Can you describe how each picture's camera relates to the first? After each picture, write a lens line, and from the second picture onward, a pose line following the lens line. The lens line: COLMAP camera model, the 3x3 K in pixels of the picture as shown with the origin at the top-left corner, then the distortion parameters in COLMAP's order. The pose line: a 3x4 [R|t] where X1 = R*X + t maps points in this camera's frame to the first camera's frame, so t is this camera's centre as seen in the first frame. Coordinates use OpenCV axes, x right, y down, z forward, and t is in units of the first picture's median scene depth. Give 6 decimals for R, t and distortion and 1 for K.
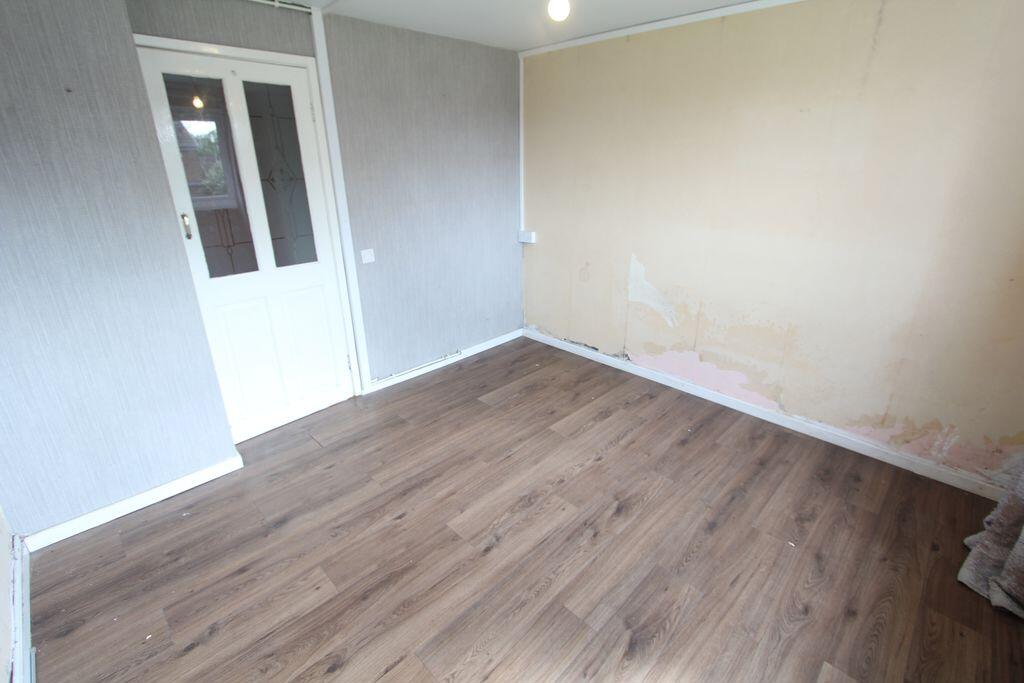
lens RADIAL K [[473.1, 0, 513.1], [0, 473.1, 336.2], [0, 0, 1]] dist [-0.000089, -0.000147]
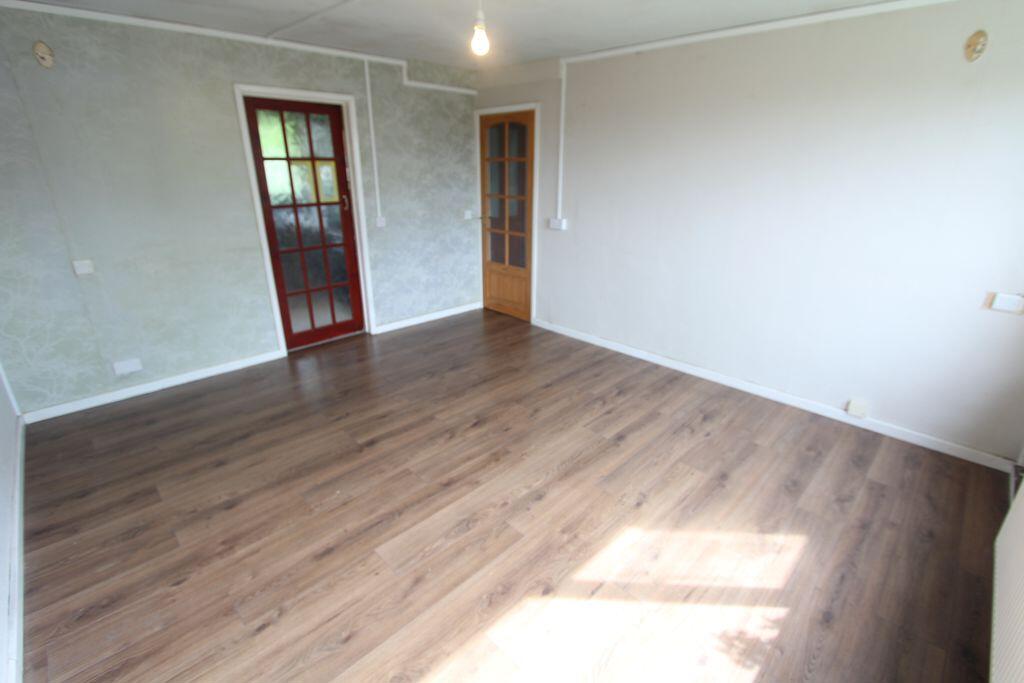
lens RADIAL K [[473.1, 0, 521.0], [0, 473.1, 340.2], [0, 0, 1]] dist [-0.000089, -0.000147]
pose [[0.999860, 0.016668, 0.001250, 0.139506], [-0.016665, 0.999859, -0.002199, -0.022531], [-0.001287, 0.002178, 0.999997, 0.056712]]
